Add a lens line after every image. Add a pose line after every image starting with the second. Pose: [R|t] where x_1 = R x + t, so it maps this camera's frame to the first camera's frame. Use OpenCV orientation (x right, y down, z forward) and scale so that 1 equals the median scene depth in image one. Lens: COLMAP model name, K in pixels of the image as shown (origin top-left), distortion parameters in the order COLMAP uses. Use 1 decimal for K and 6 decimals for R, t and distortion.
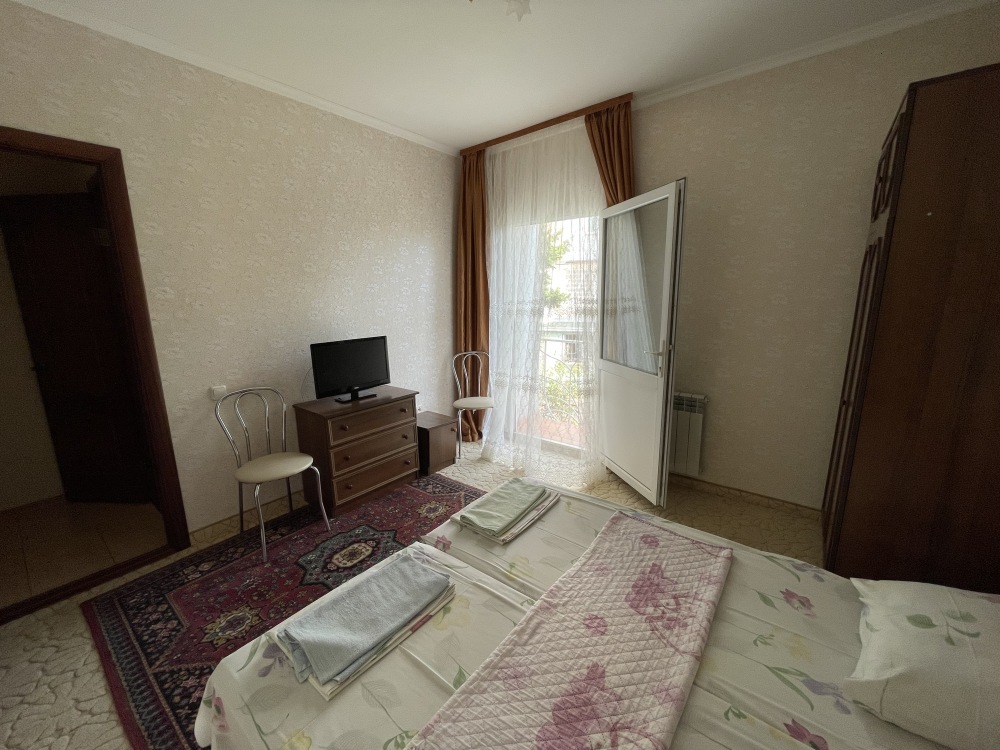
lens RADIAL K [[404.0, 0, 500.8], [0, 404.0, 372.6], [0, 0, 1]] dist [-0.002362, 0.000074]
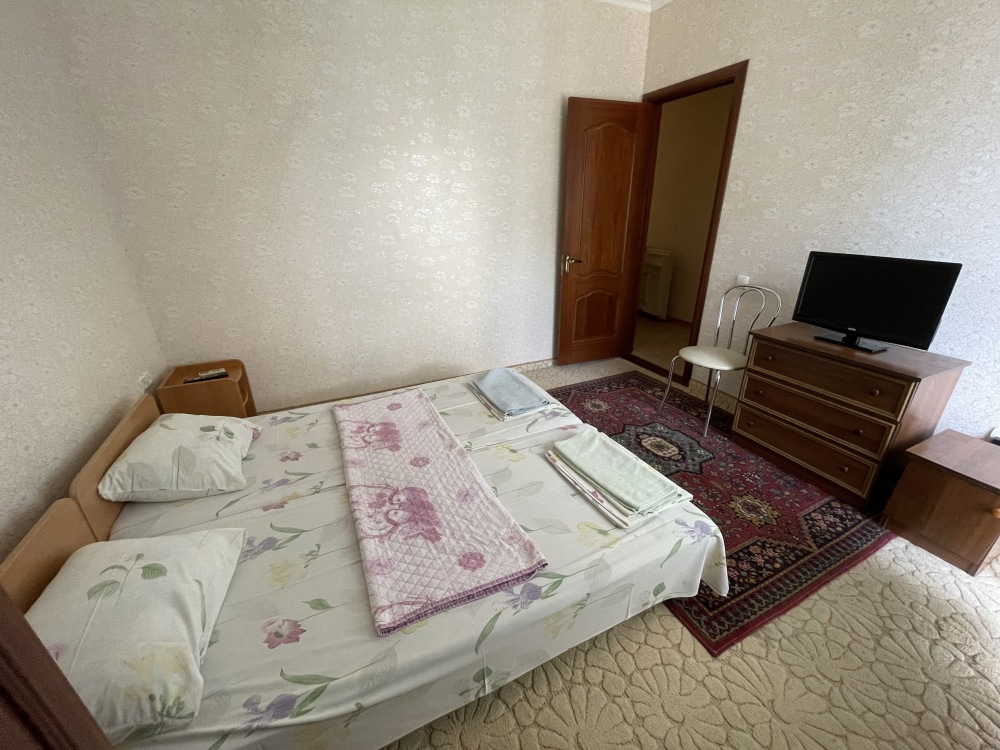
lens RADIAL K [[404.0, 0, 500.8], [0, 404.0, 372.6], [0, 0, 1]] dist [-0.002362, 0.000074]
pose [[-0.451600, 0.364456, -0.814389, 0.800873], [-0.151357, 0.868243, 0.472488, -0.211534], [0.879289, 0.336639, -0.336935, 1.170595]]
